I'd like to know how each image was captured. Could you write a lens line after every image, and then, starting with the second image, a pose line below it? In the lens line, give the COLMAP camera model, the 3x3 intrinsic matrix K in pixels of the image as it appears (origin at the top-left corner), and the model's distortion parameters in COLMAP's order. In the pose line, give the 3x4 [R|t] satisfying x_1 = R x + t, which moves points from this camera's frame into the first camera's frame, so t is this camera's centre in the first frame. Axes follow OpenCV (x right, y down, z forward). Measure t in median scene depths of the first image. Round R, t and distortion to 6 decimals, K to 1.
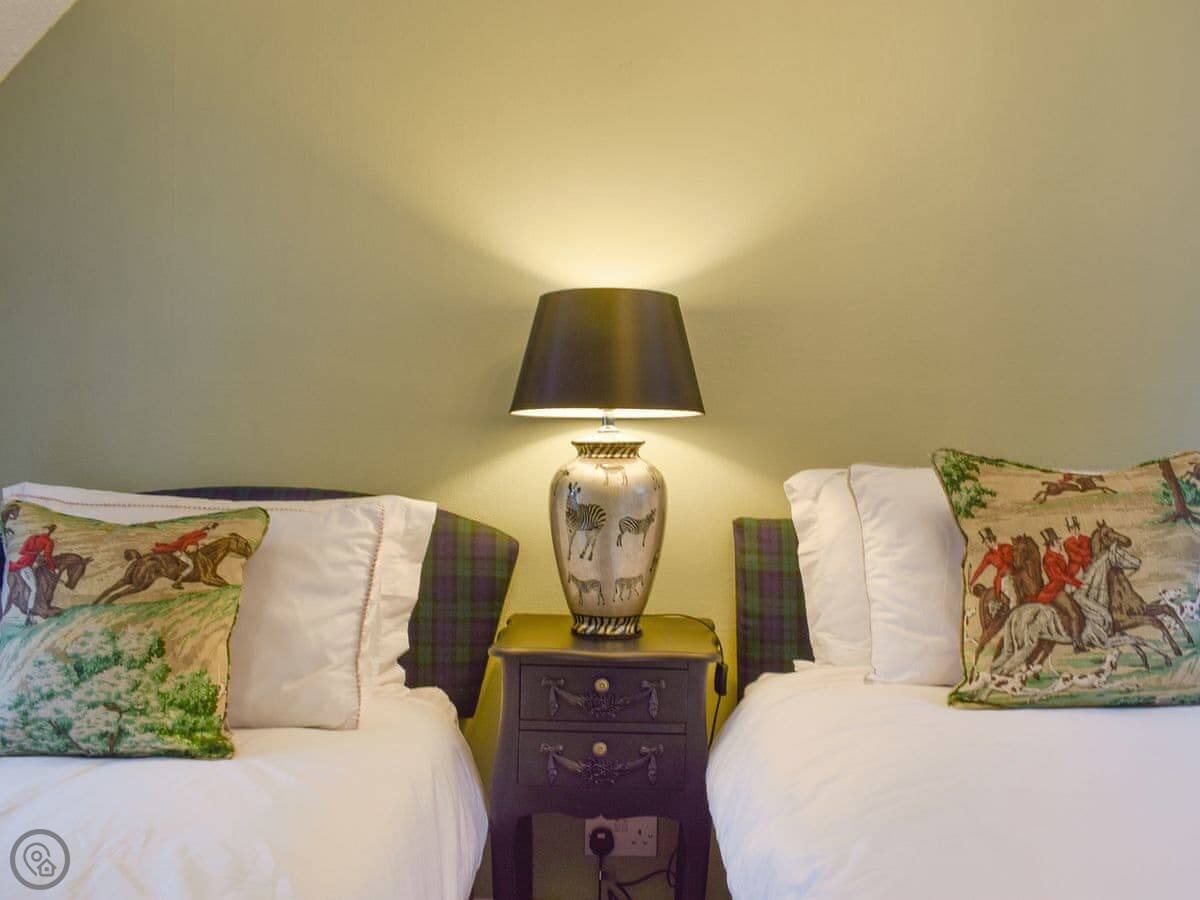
lens RADIAL K [[1091.6, 0, 596.7], [0, 1091.6, 466.7], [0, 0, 1]] dist [-0.097011, 0.013931]
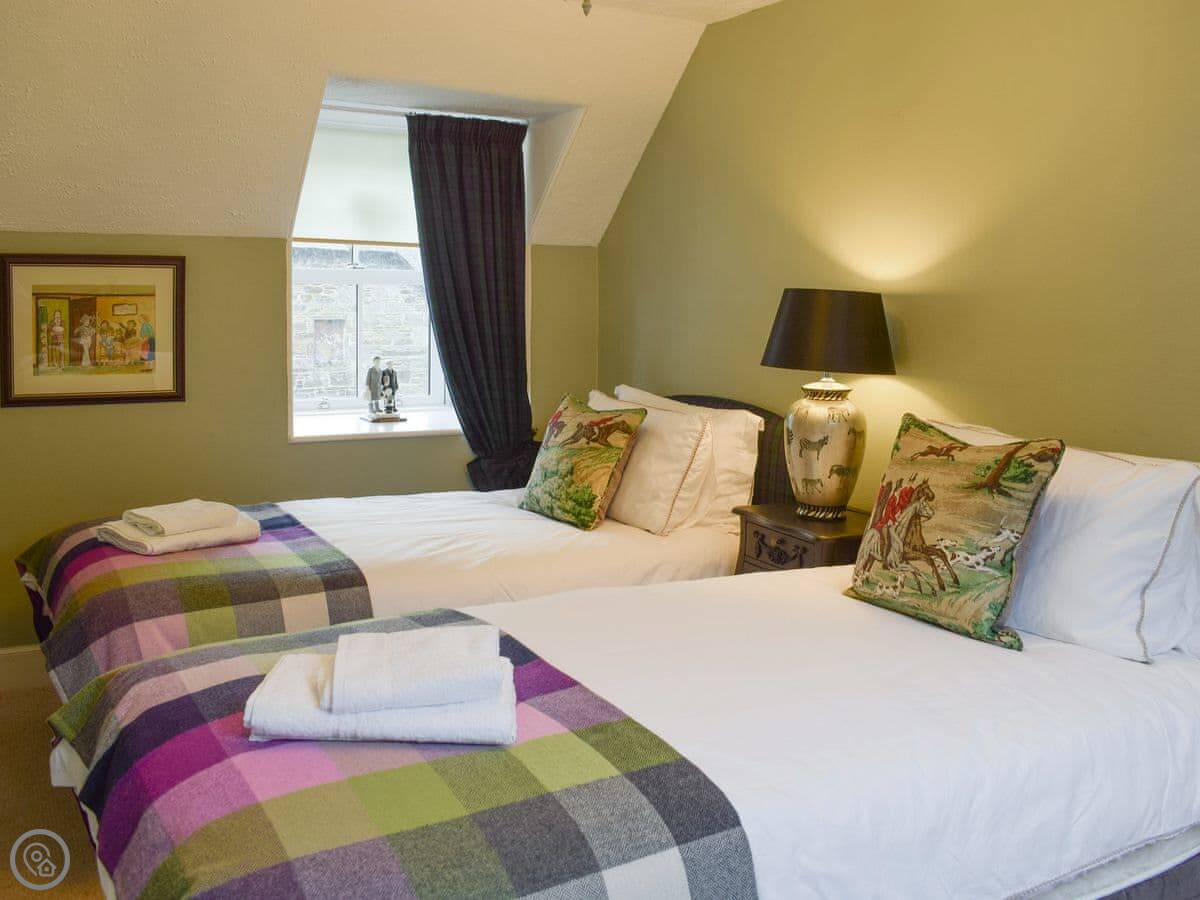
lens RADIAL K [[1091.6, 0, 596.7], [0, 1091.6, 466.7], [0, 0, 1]] dist [-0.097011, 0.013931]
pose [[0.509675, 0.140917, -0.848748, 1.411770], [-0.056737, 0.989853, 0.130274, -0.116050], [0.858494, -0.018242, 0.512498, -0.031156]]
